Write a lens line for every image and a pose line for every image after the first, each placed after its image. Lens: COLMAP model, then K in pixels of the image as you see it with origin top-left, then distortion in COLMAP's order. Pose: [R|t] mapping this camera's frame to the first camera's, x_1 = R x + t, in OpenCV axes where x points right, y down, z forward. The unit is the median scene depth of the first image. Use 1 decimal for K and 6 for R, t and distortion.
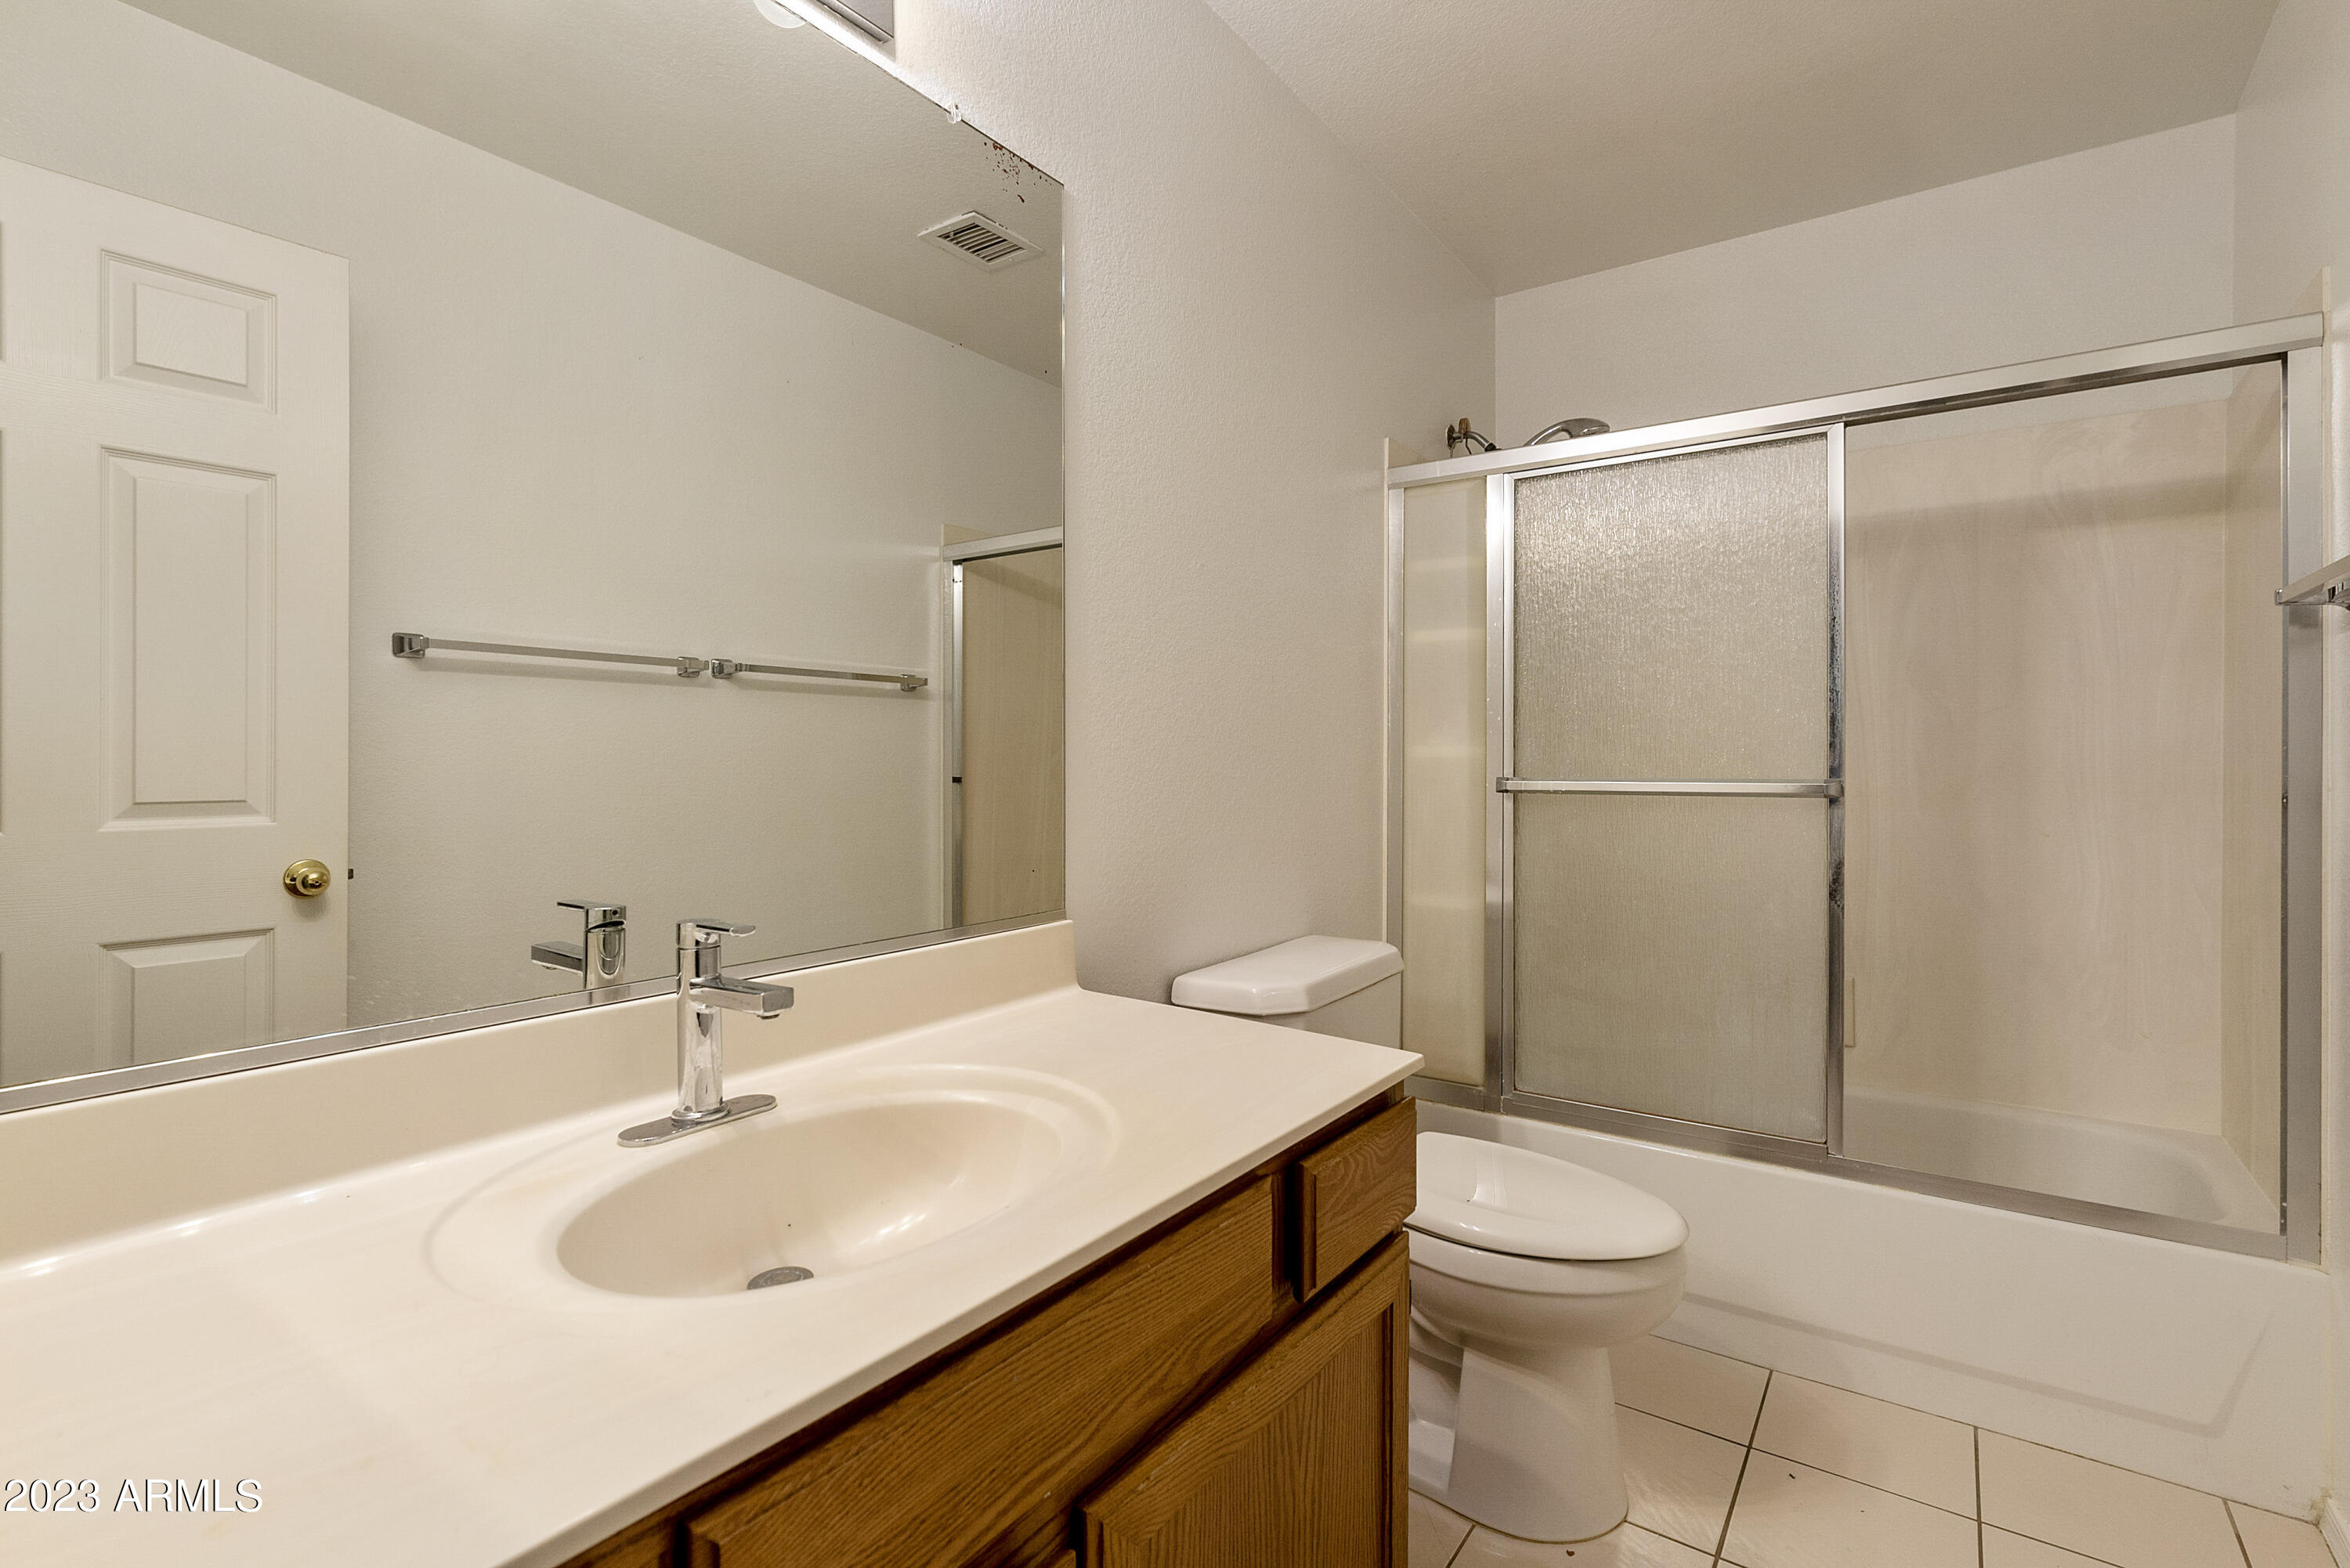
lens RADIAL K [[1086.1, 0, 1224.2], [0, 1086.1, 752.9], [0, 0, 1]] dist [0.009930, -0.000471]
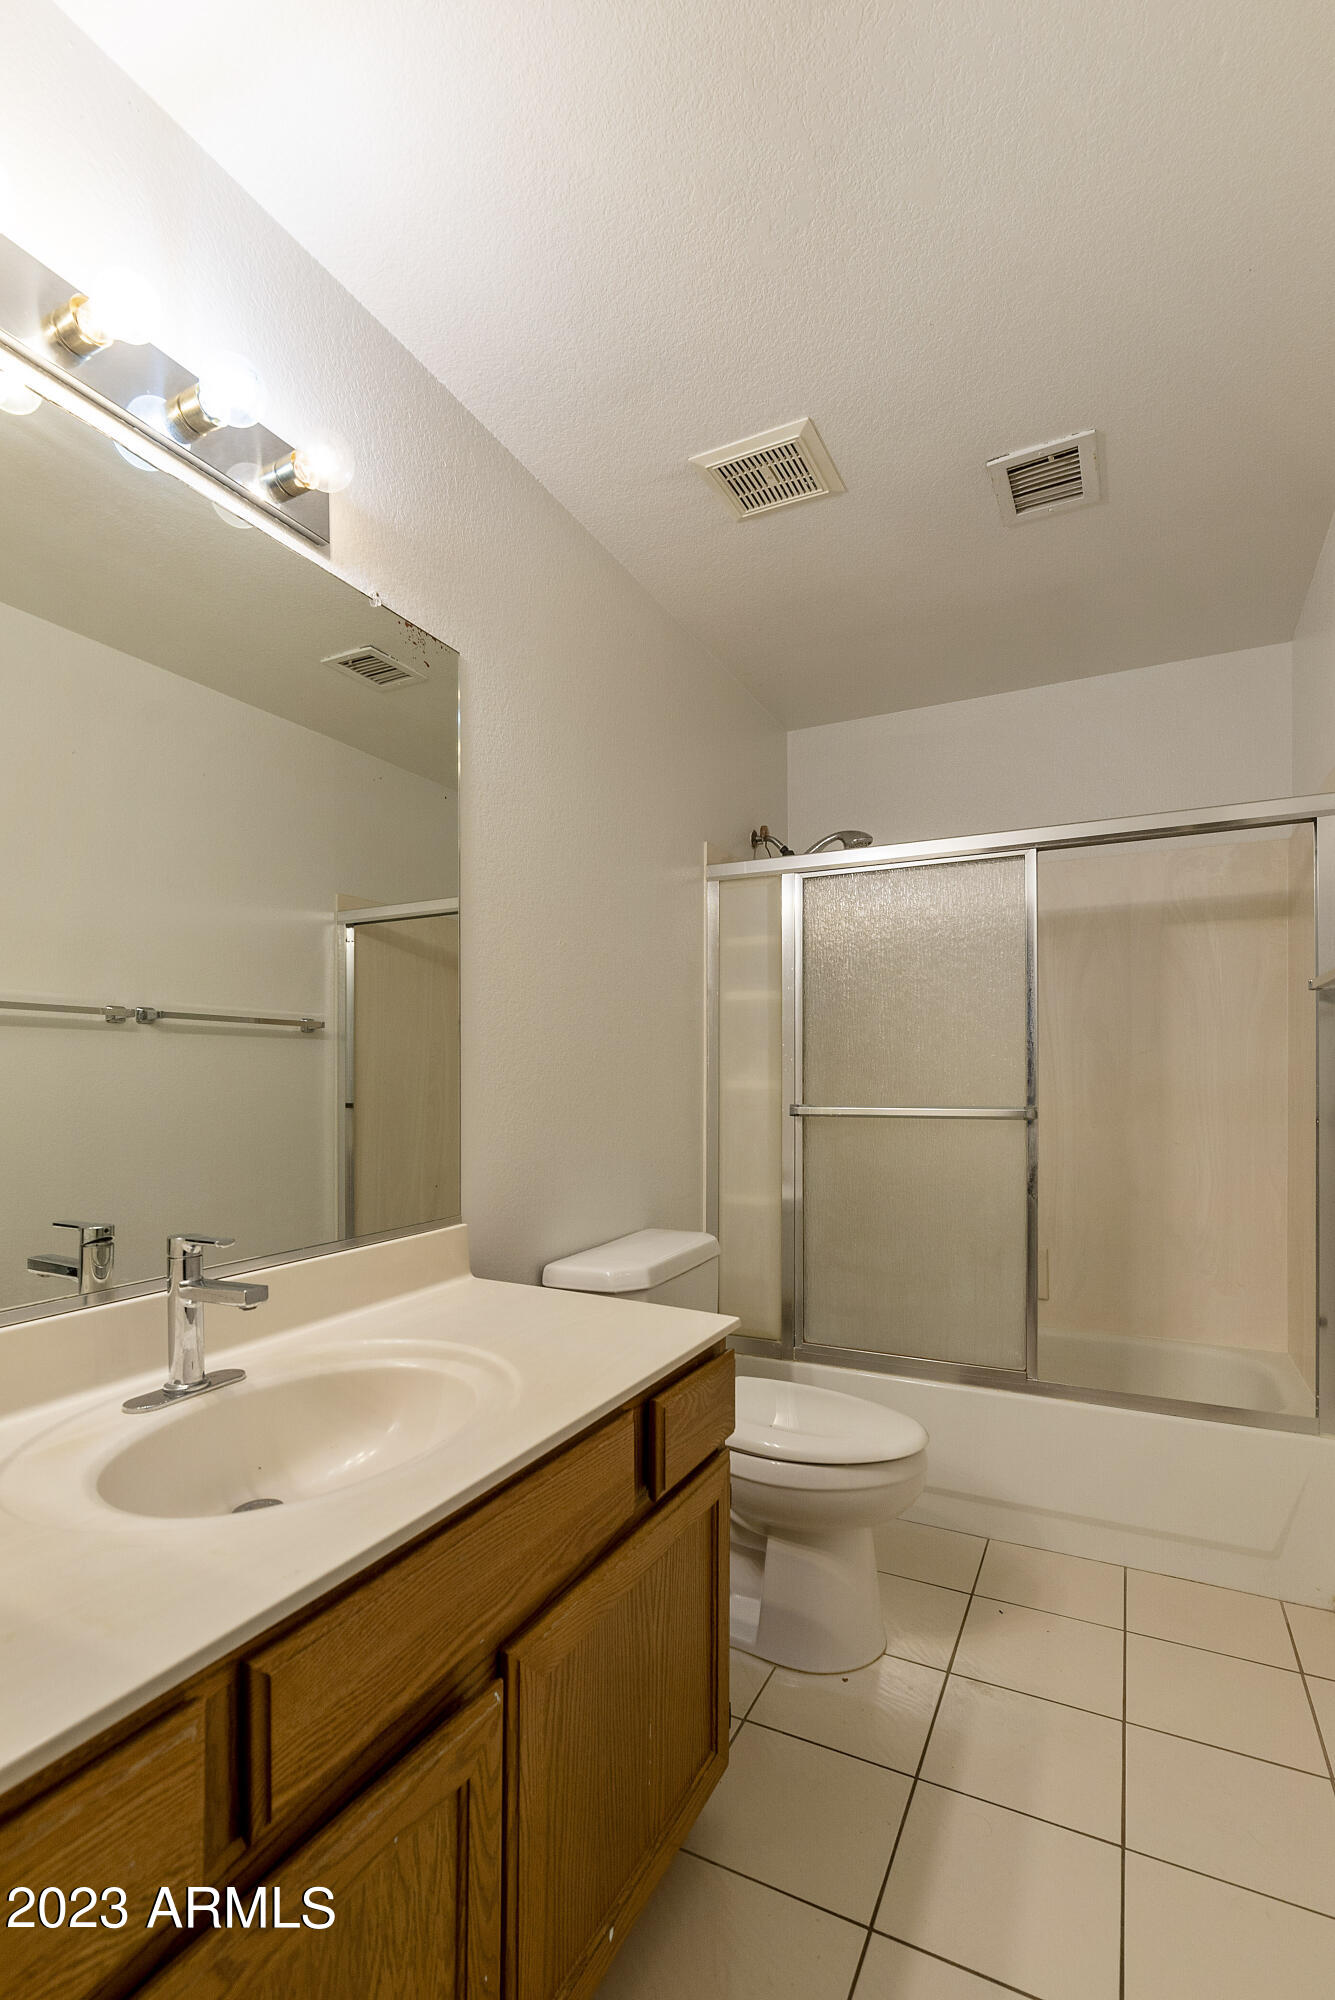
lens RADIAL K [[924.4, 0, 670.5], [0, 924.4, 1084.8], [0, 0, 1]] dist [0.009930, -0.000471]
pose [[0.992625, -0.008252, 0.120946, -0.031131], [0.005945, 0.999794, 0.019426, -0.028239], [-0.121081, -0.018564, 0.992469, -0.101513]]
